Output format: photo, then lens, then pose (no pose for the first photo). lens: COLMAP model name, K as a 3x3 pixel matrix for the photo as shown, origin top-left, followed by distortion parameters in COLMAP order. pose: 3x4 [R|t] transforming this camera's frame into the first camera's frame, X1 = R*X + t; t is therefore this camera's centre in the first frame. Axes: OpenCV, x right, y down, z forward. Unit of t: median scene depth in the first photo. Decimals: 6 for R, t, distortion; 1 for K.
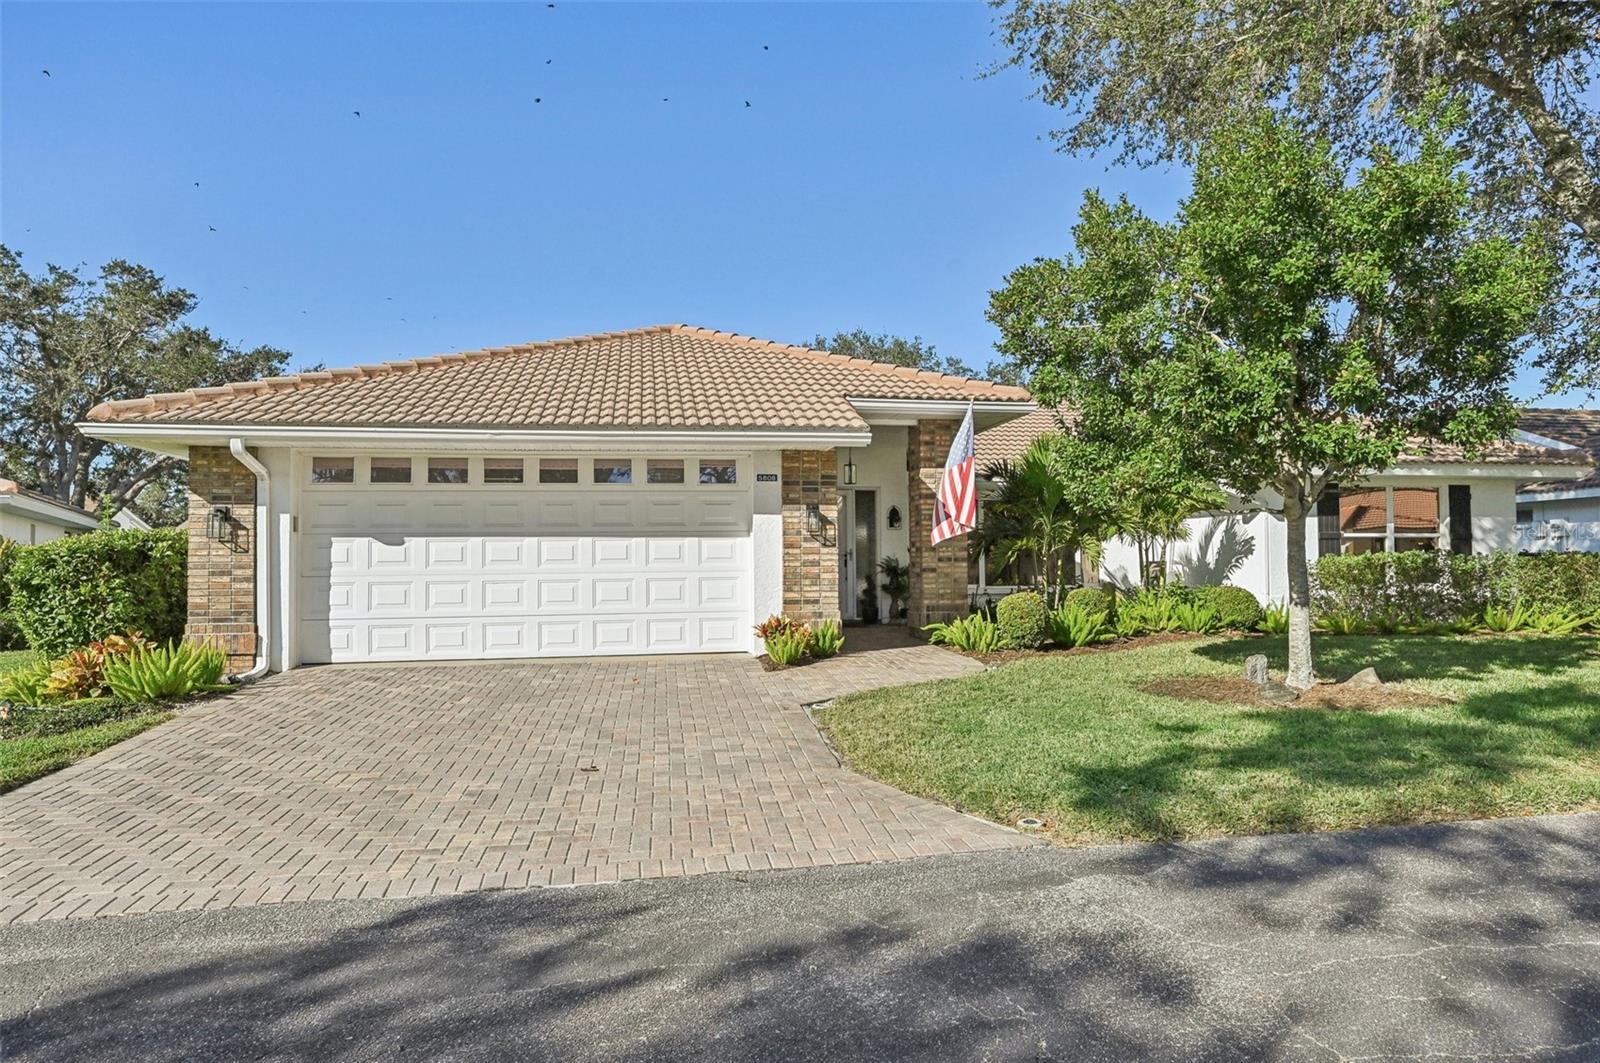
lens RADIAL K [[968.6, 0, 800.0], [0, 968.6, 531.5], [0, 0, 1]] dist [-0.004323, -0.001388]
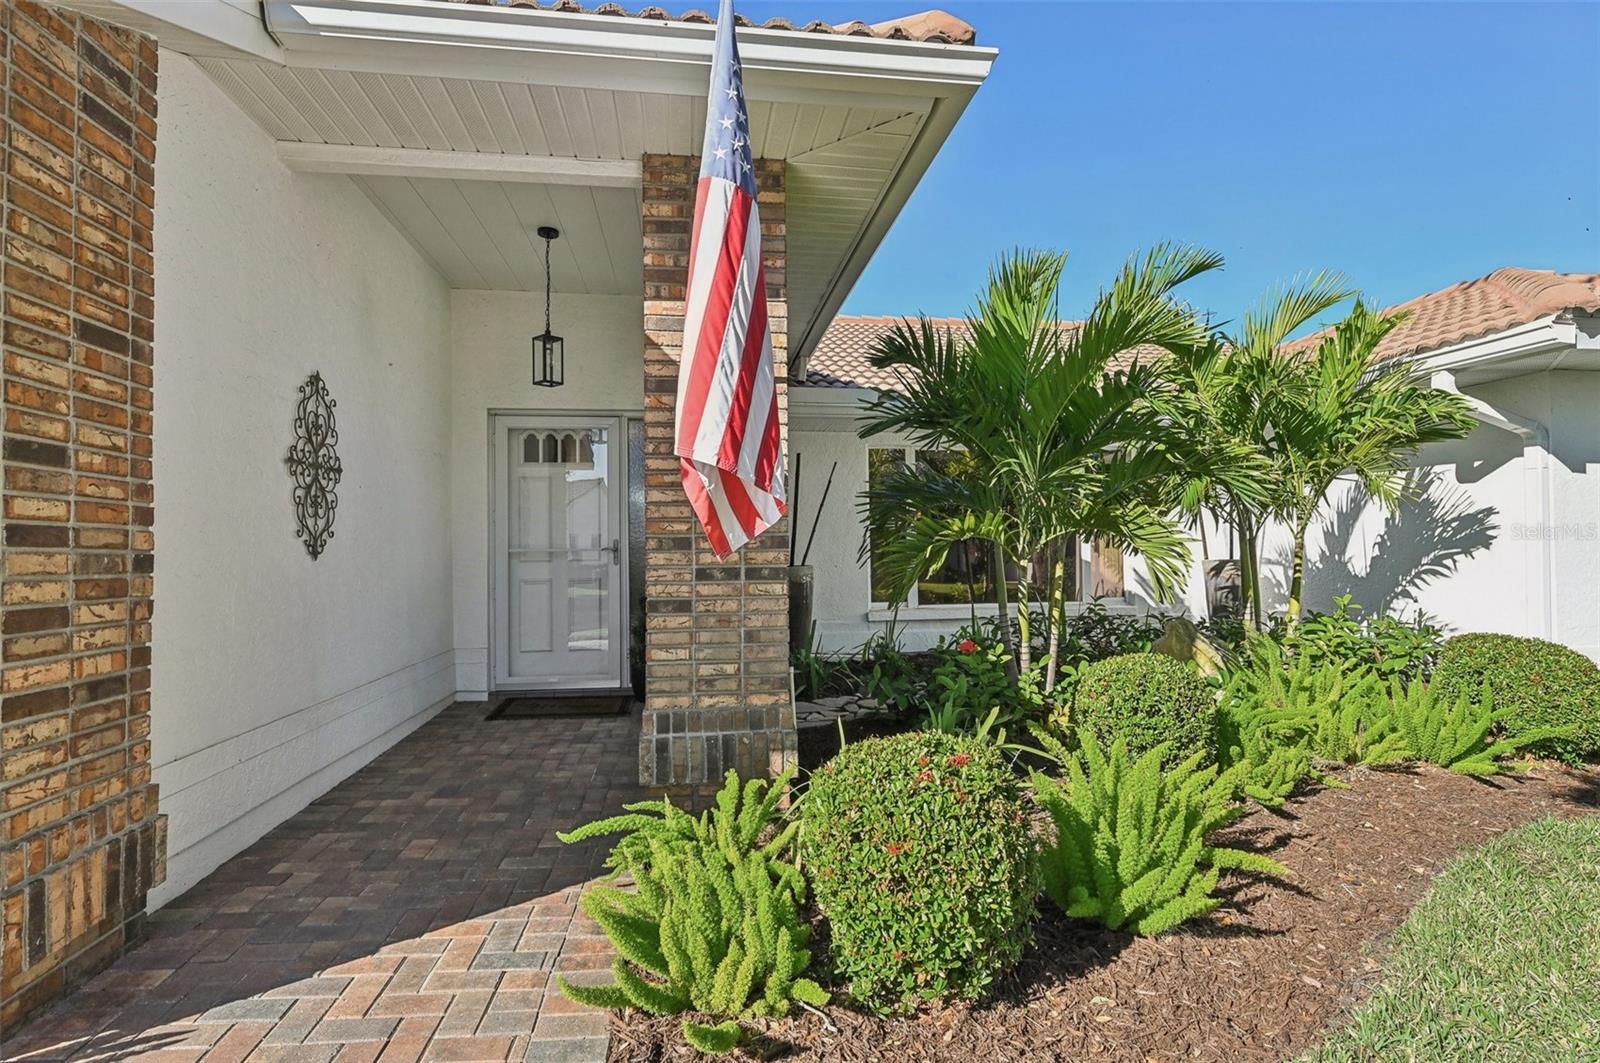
lens RADIAL K [[796.9, 0, 800.0], [0, 796.9, 531.5], [0, 0, 1]] dist [0.000043, -0.000184]
pose [[0.999418, -0.003666, -0.033903, 0.218791], [0.004180, 0.999877, 0.015110, 0.012026], [0.033843, -0.015243, 0.999311, 0.849624]]
